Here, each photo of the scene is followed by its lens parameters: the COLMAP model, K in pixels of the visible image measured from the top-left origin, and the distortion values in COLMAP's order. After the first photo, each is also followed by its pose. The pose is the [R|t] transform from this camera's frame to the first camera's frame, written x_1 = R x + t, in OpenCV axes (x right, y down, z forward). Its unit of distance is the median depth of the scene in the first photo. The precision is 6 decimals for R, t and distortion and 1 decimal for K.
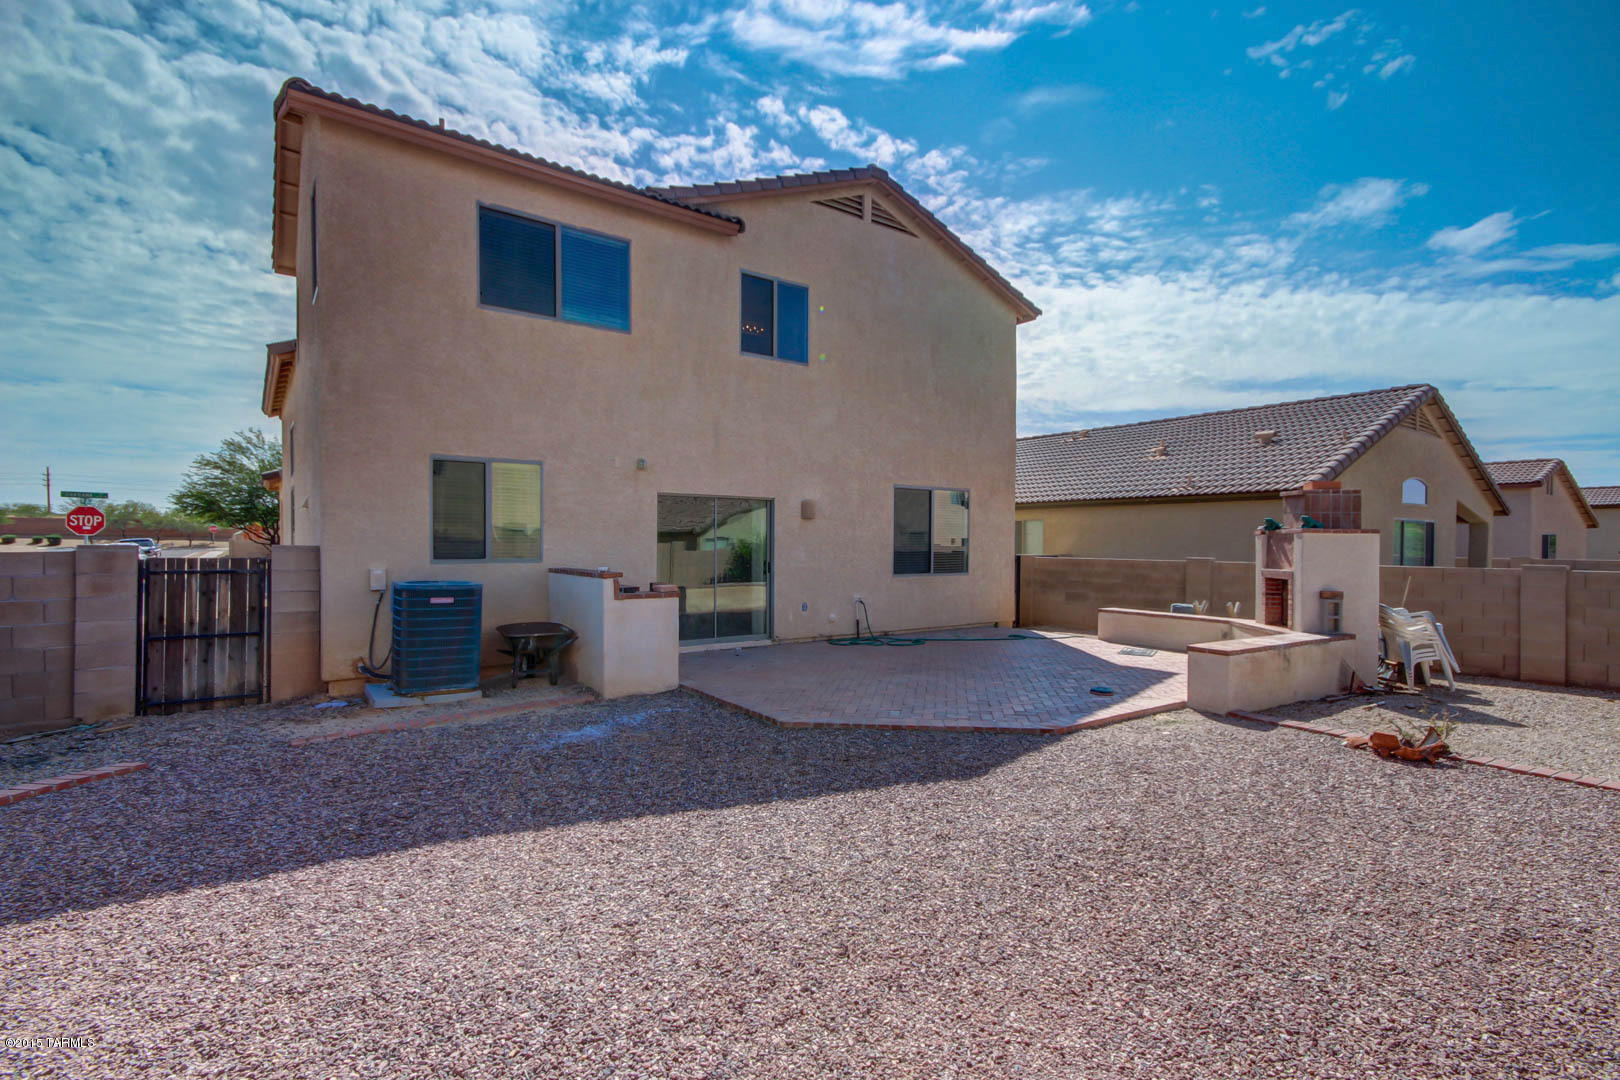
lens RADIAL K [[769.4, 0, 822.2], [0, 769.4, 543.4], [0, 0, 1]] dist [0.002936, 0.000171]
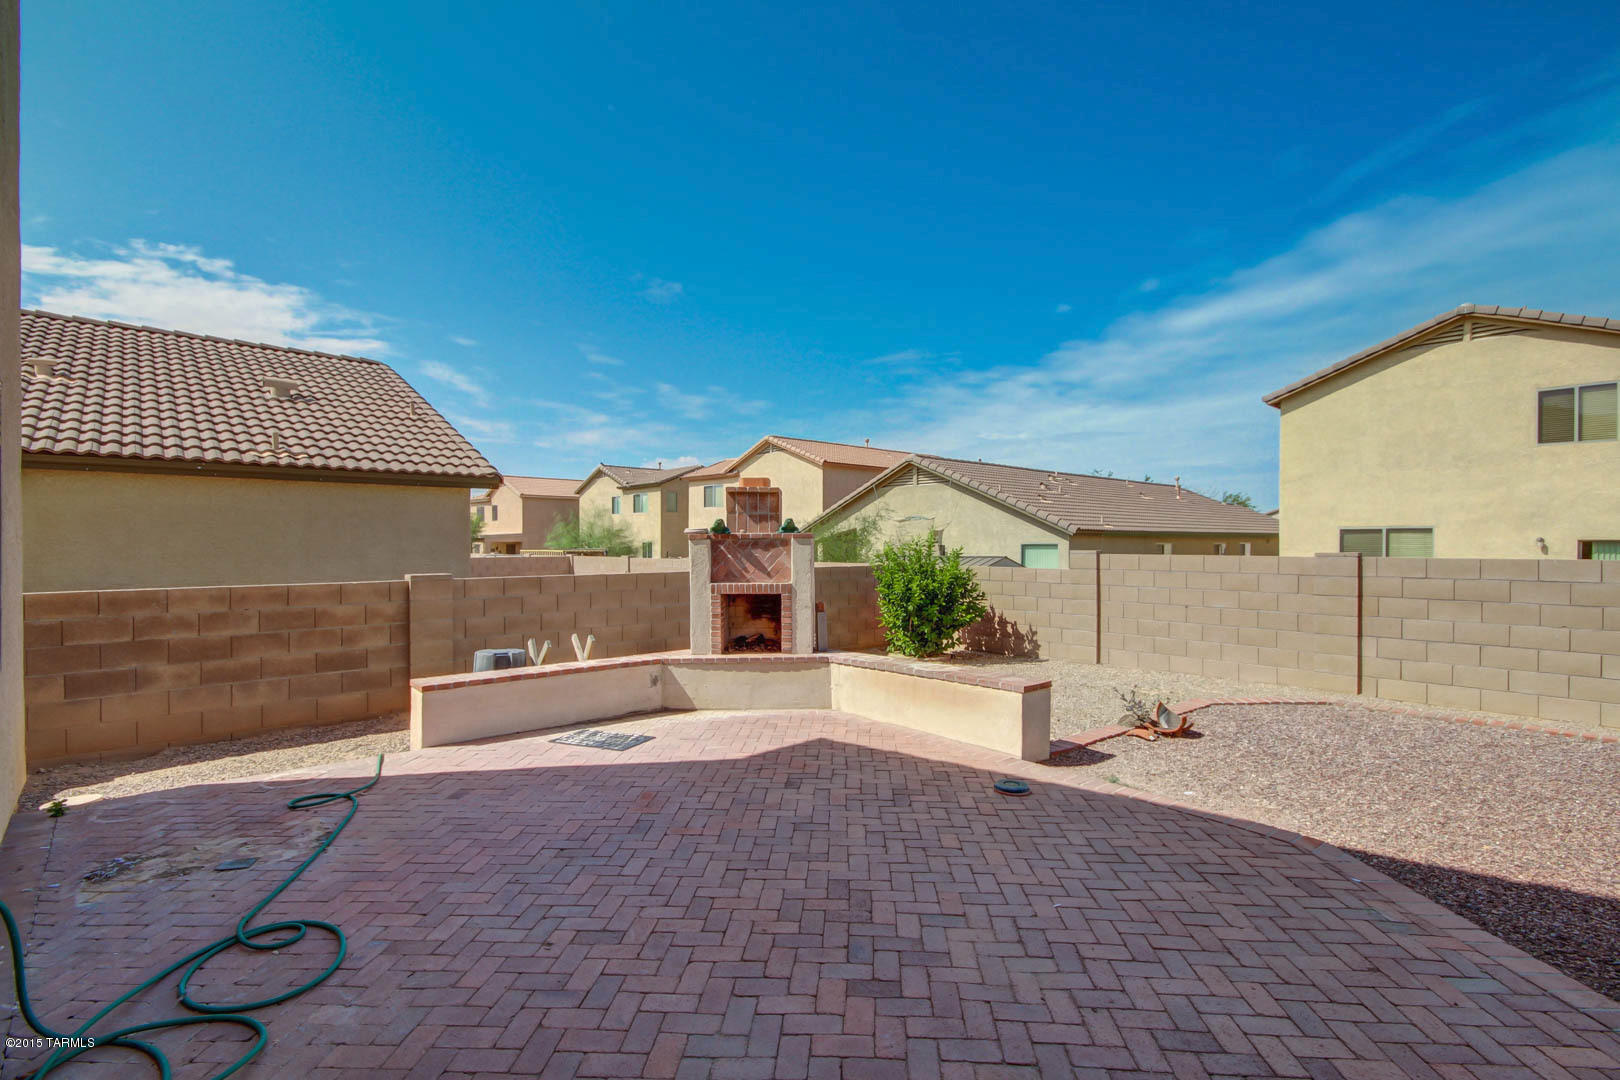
lens RADIAL K [[746.0, 0, 819.2], [0, 746.0, 546.4], [0, 0, 1]] dist [0.023109, -0.004853]
pose [[-0.112952, -0.011915, 0.993529, -0.162847], [0.002625, 0.999921, 0.012291, -0.011621], [-0.993597, 0.003997, -0.112912, 0.851875]]
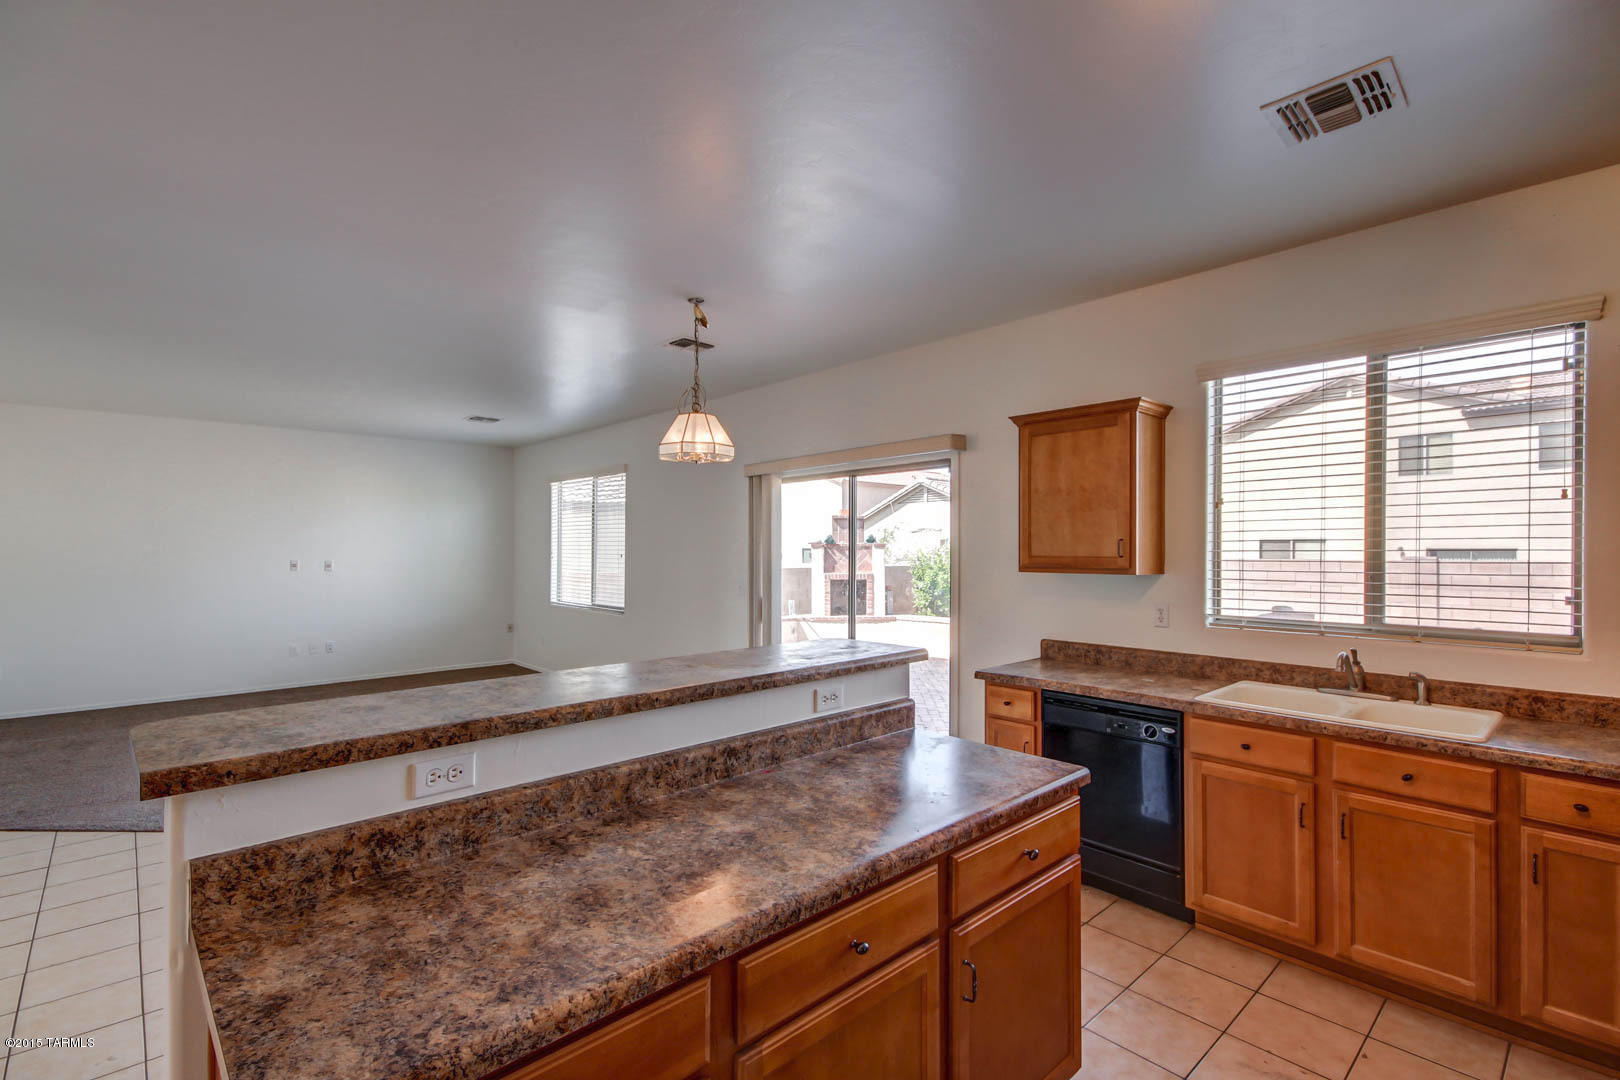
lens RADIAL K [[746.0, 0, 817.6], [0, 746.0, 544.8], [0, 0, 1]] dist [0.023109, -0.004853]
pose [[-0.118495, 0.000125, 0.992955, -0.588102], [0.000737, 1.000000, -0.000037, -0.013189], [-0.992954, 0.000727, -0.118495, 1.012183]]
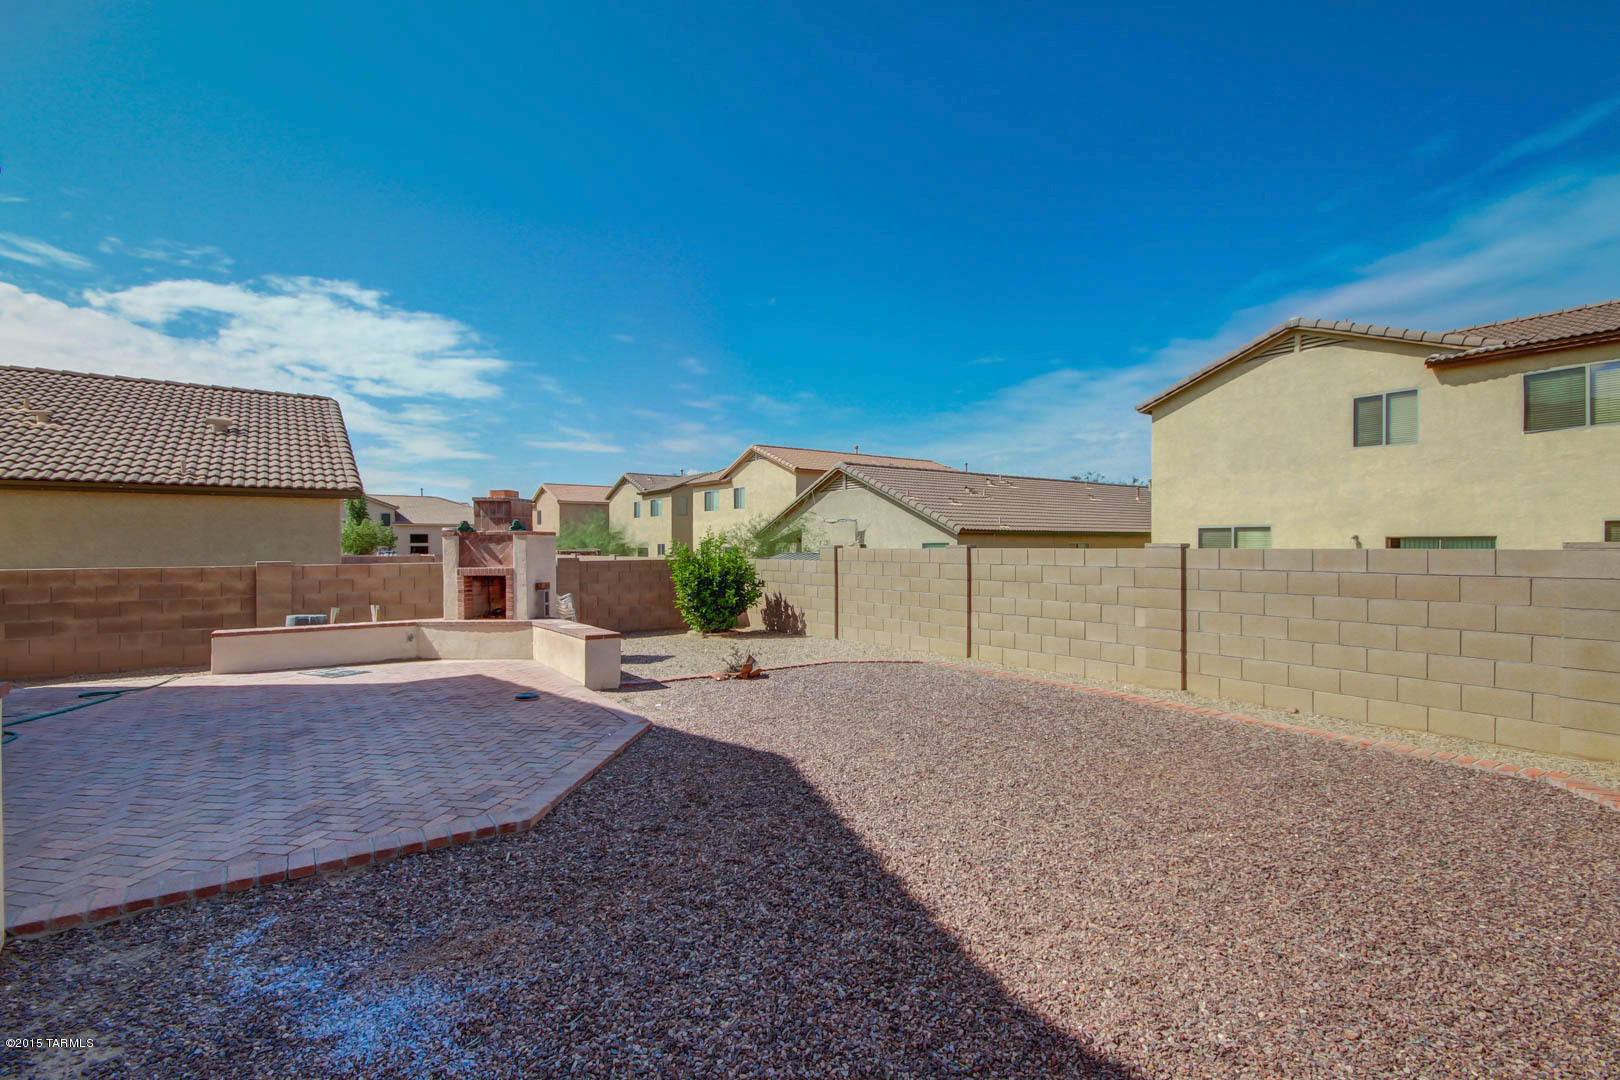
lens RADIAL K [[746.0, 0, 819.2], [0, 746.0, 546.0], [0, 0, 1]] dist [0.023109, -0.004853]
pose [[-0.007067, -0.007321, 0.999948, -0.404012], [0.005478, 0.999958, 0.007360, -0.001982], [-0.999960, 0.005529, -0.007026, 0.443900]]
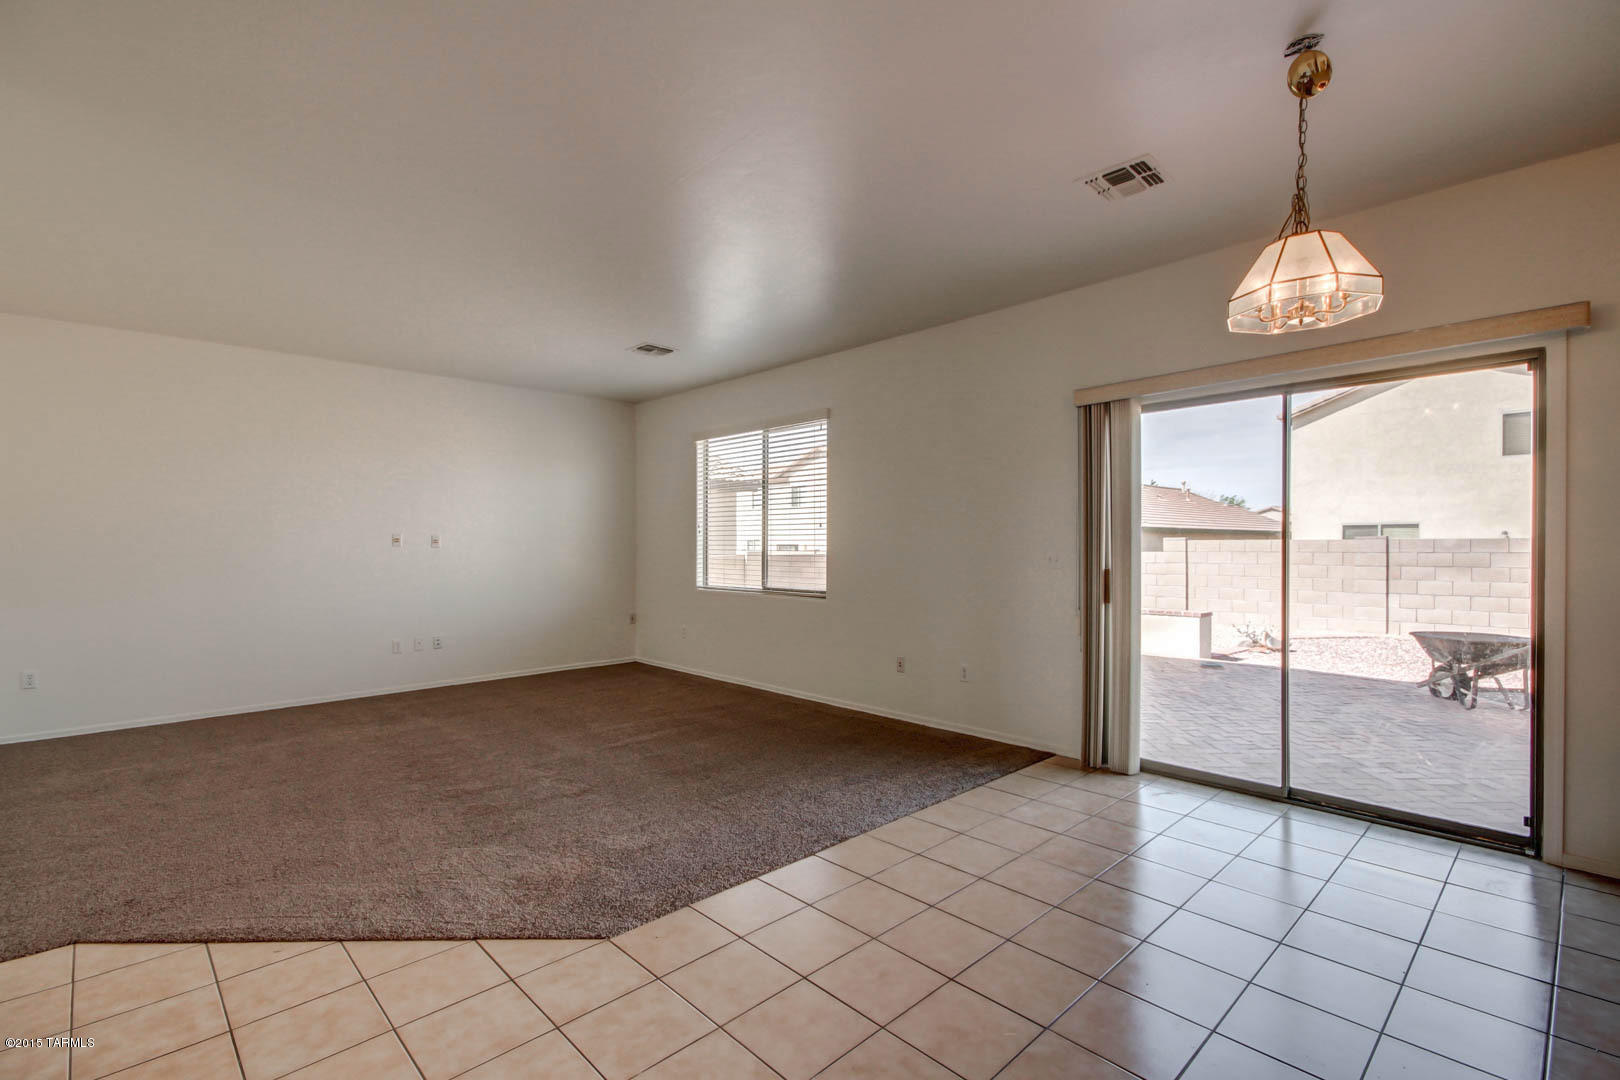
lens RADIAL K [[746.0, 0, 812.8], [0, 746.0, 546.7], [0, 0, 1]] dist [0.023109, -0.004853]
pose [[-0.137318, -0.009045, 0.990486, -0.427166], [0.003386, 0.999948, 0.009601, 0.006443], [-0.990521, 0.004672, -0.137281, 1.183974]]
